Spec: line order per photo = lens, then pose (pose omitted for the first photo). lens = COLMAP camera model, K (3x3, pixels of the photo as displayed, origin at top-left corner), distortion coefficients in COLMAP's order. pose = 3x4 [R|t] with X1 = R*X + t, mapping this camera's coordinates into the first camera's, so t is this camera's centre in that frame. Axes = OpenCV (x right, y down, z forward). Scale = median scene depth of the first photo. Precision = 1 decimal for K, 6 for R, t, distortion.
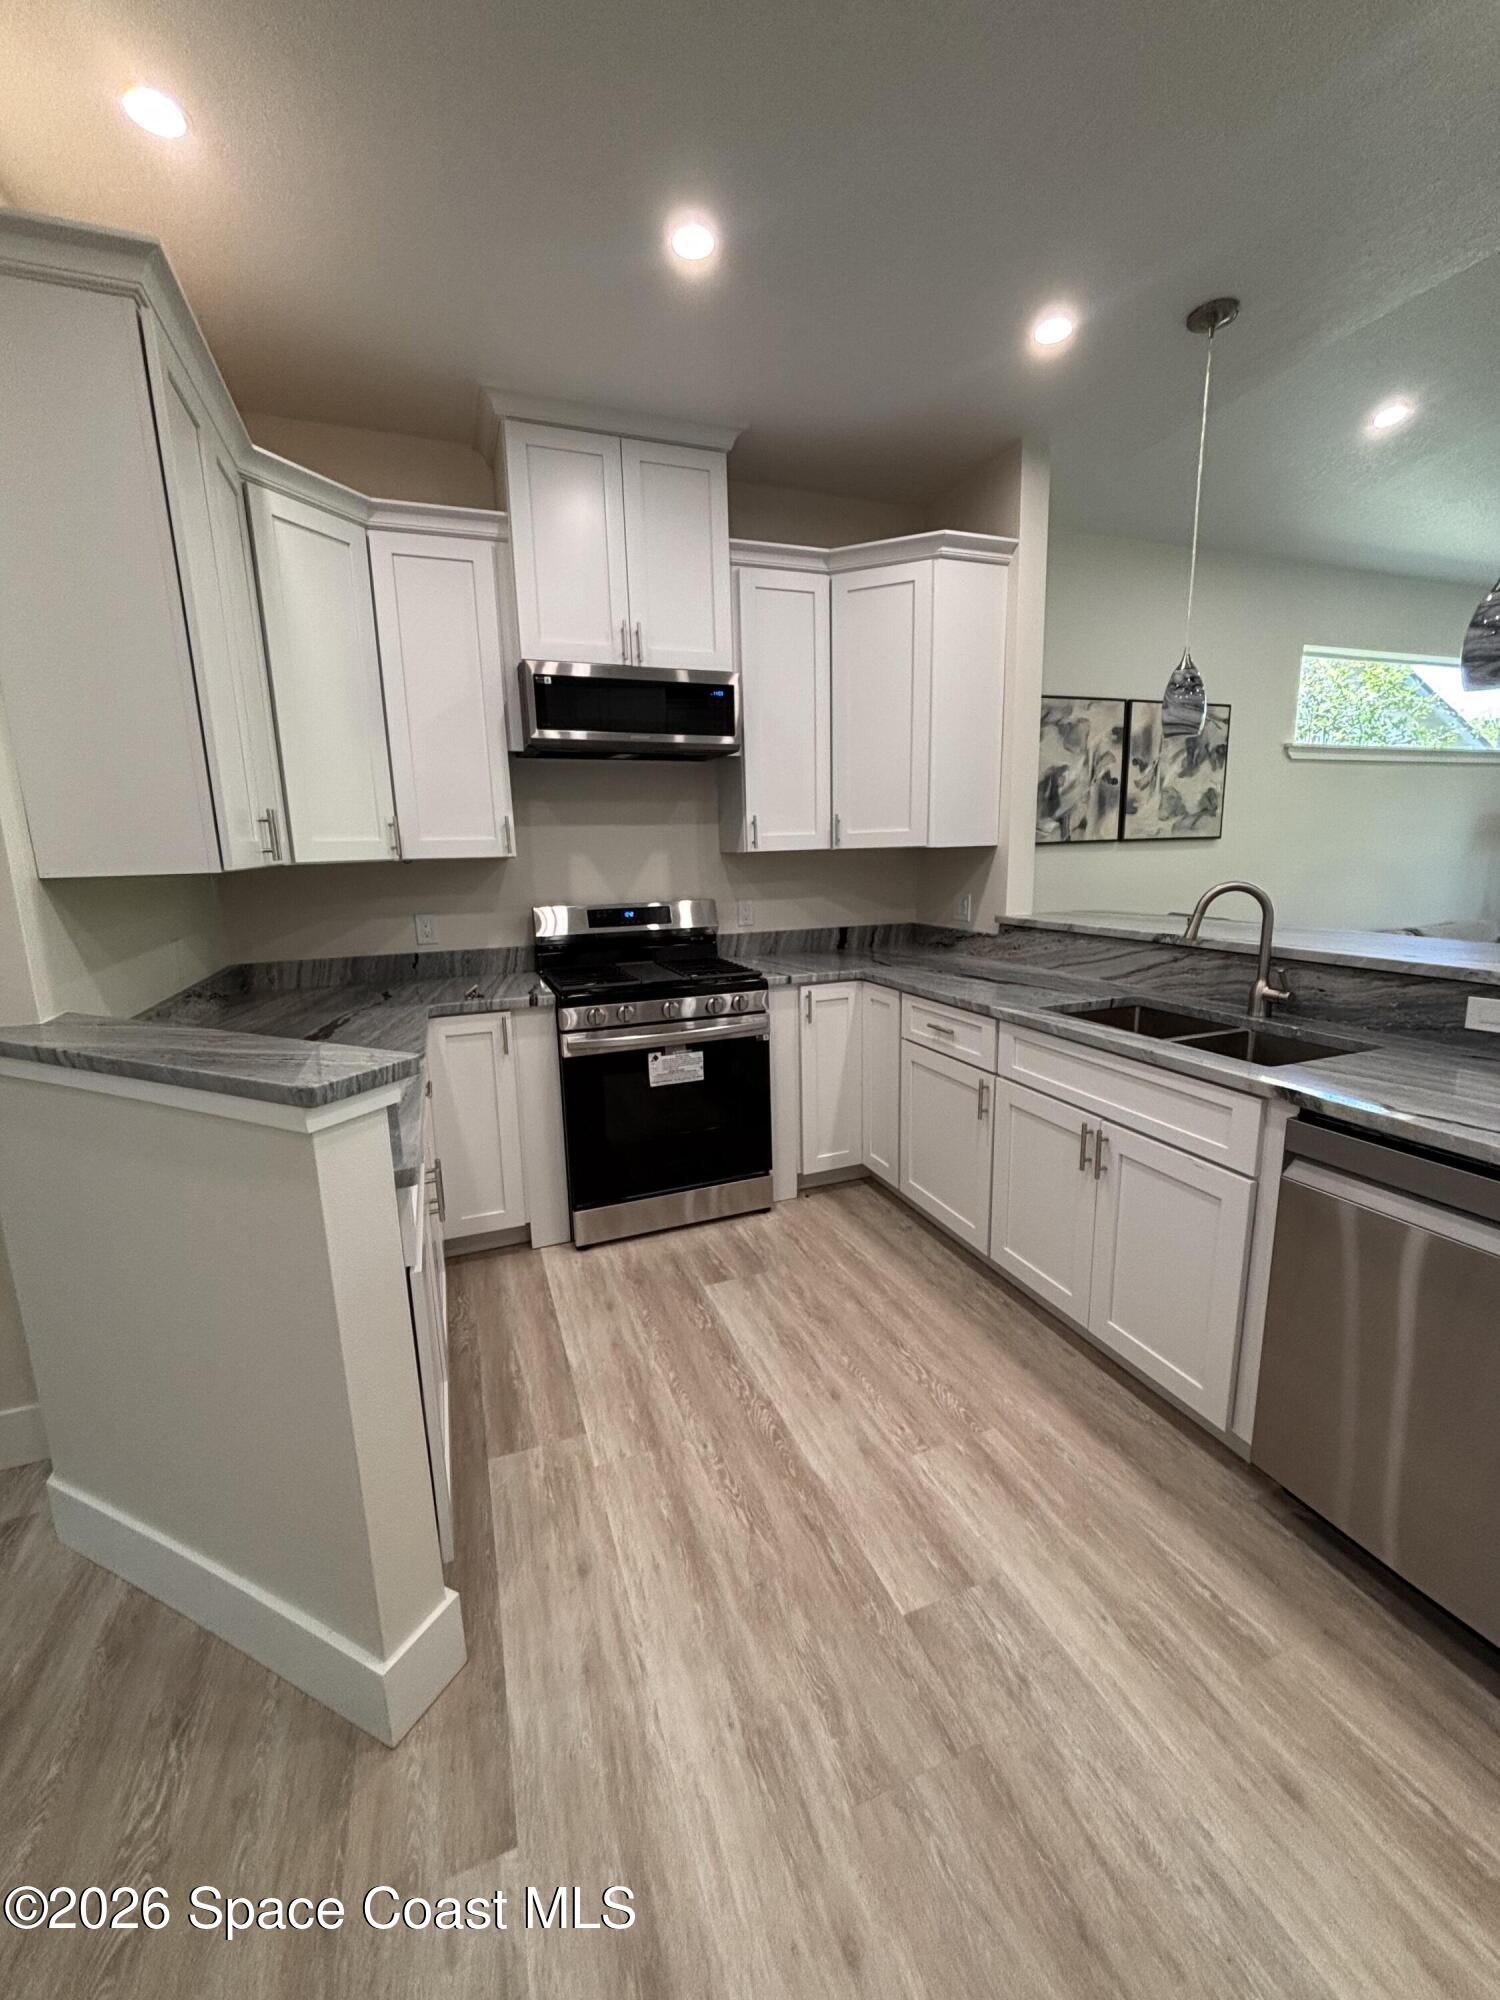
lens RADIAL K [[816.0, 0, 752.7], [0, 816.0, 1000.4], [0, 0, 1]] dist [0.003719, -0.000030]
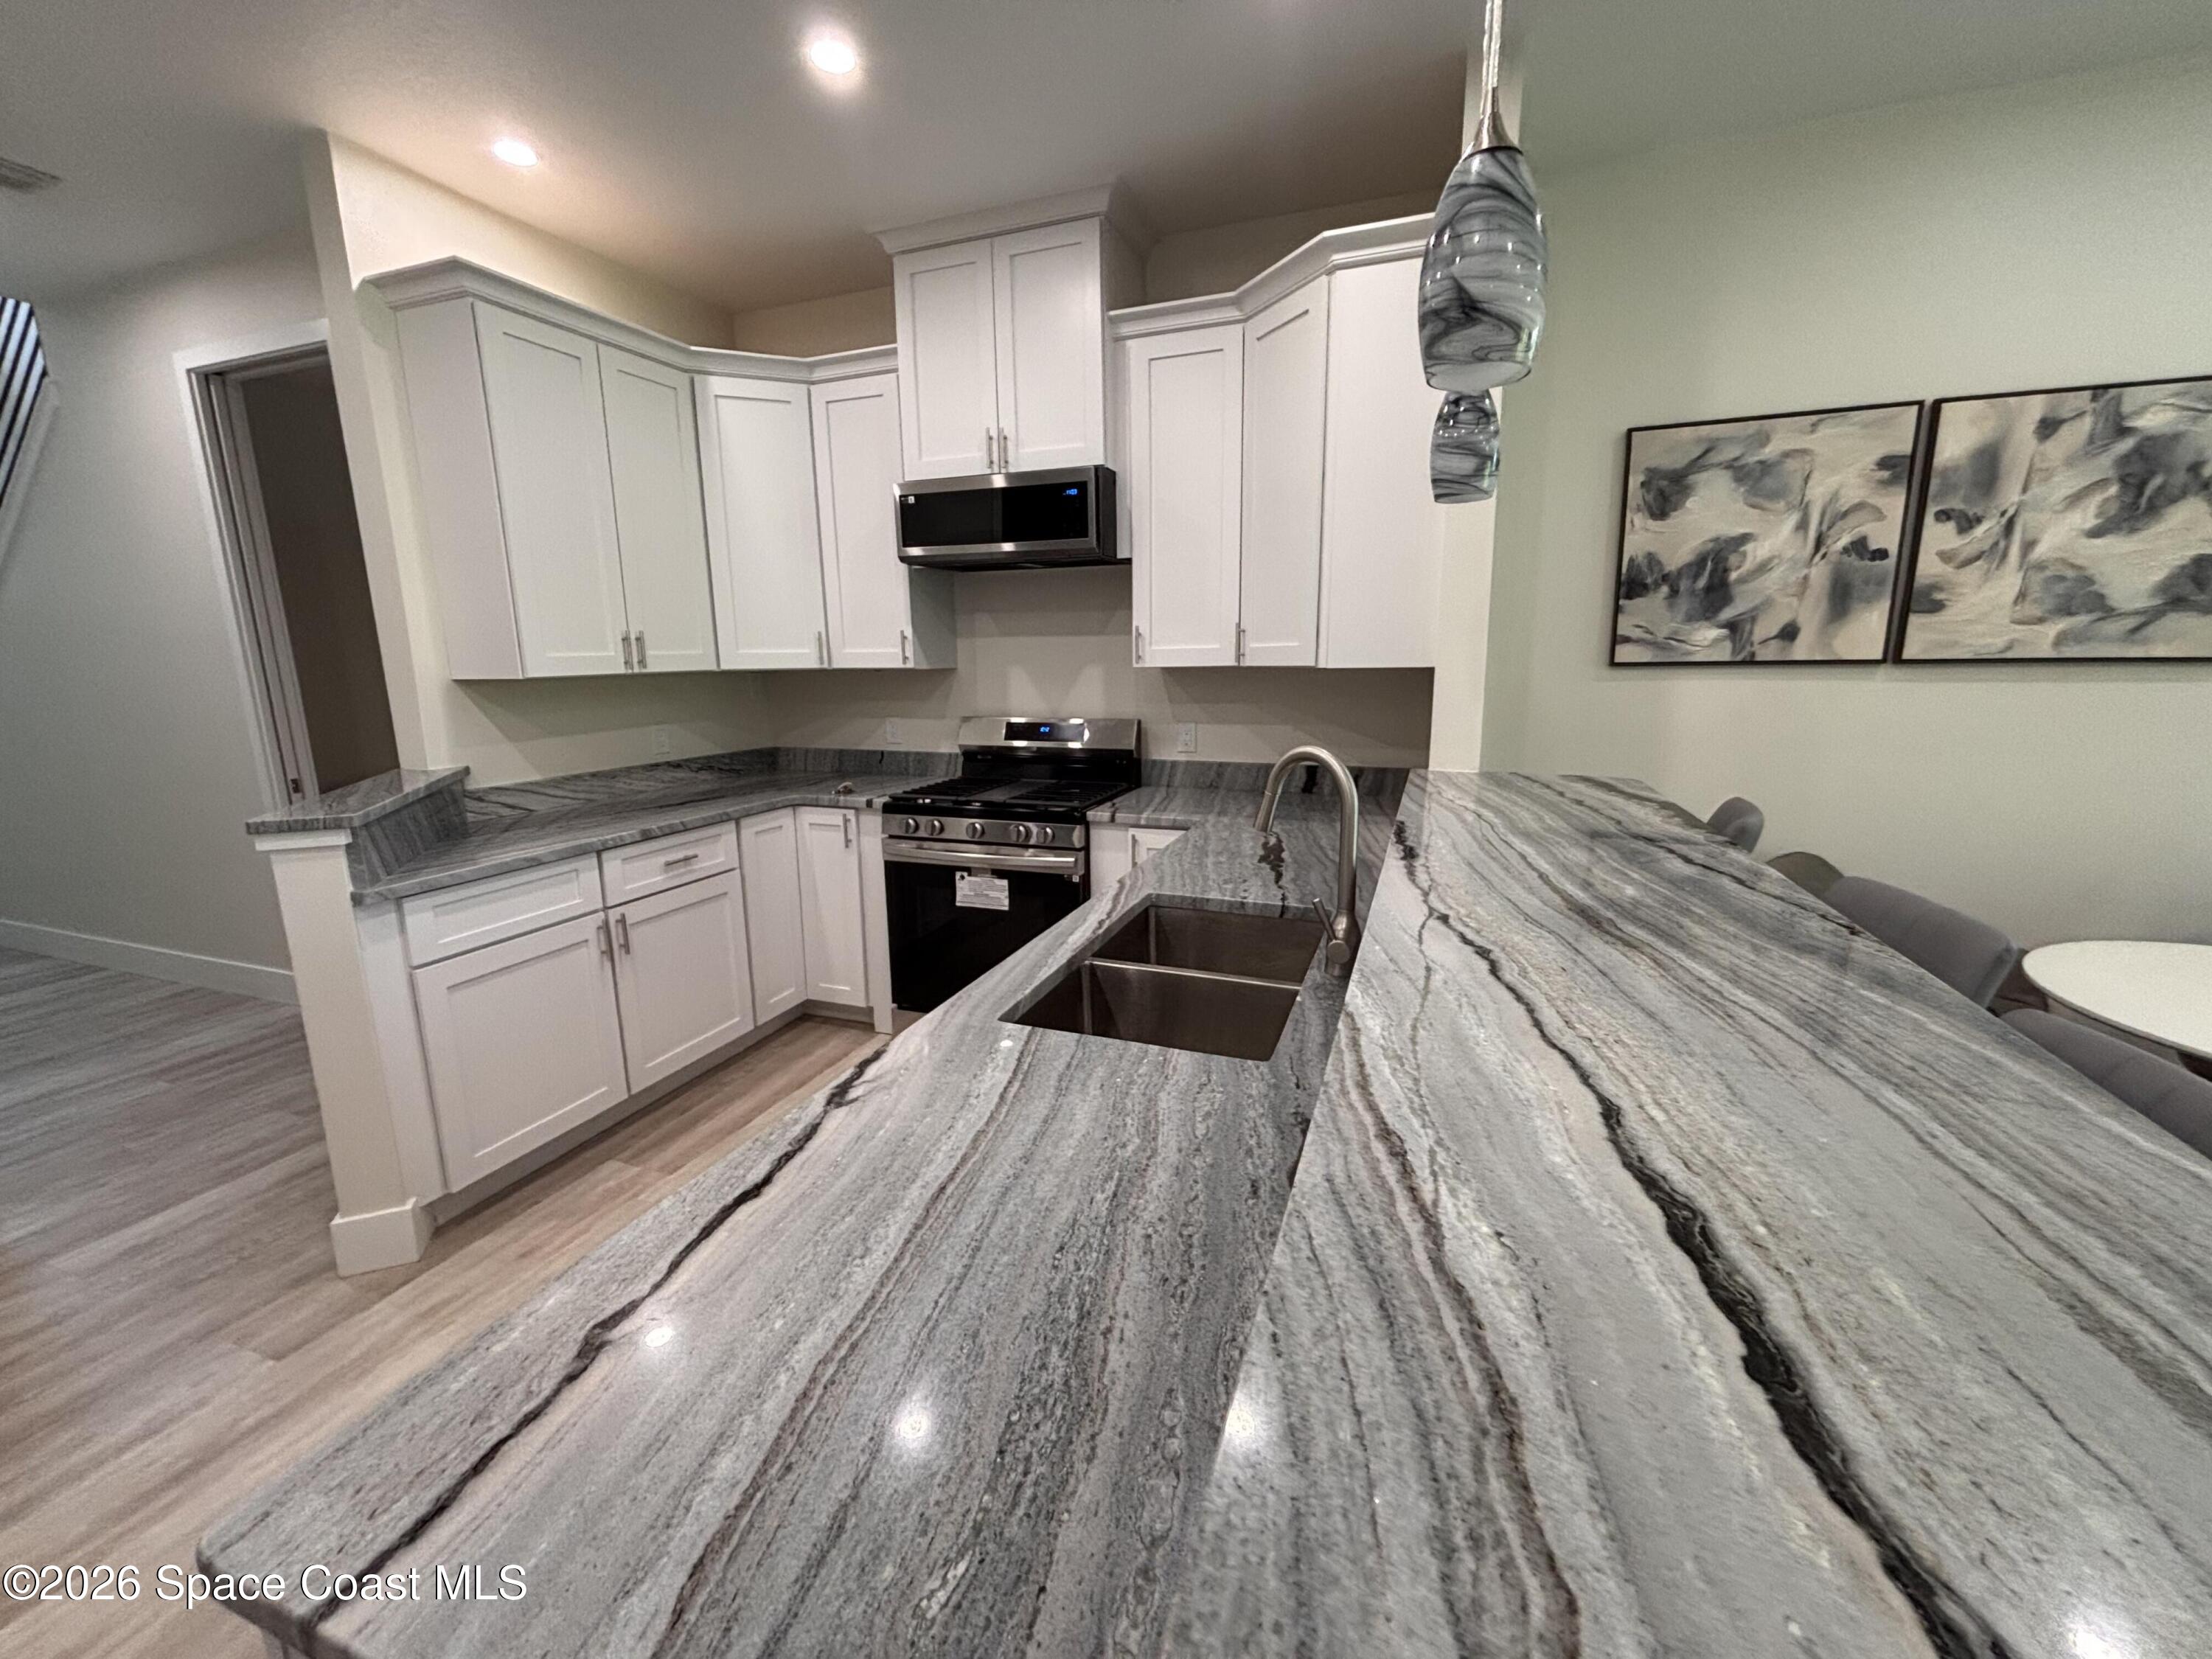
lens RADIAL K [[902.5, 0, 1099.9], [0, 902.5, 833.0], [0, 0, 1]] dist [0.003719, -0.000030]
pose [[0.743991, 0.146120, -0.652017, 0.599026], [-0.131949, 0.988710, 0.071012, -0.068945], [0.655032, 0.033201, 0.754871, 0.244470]]
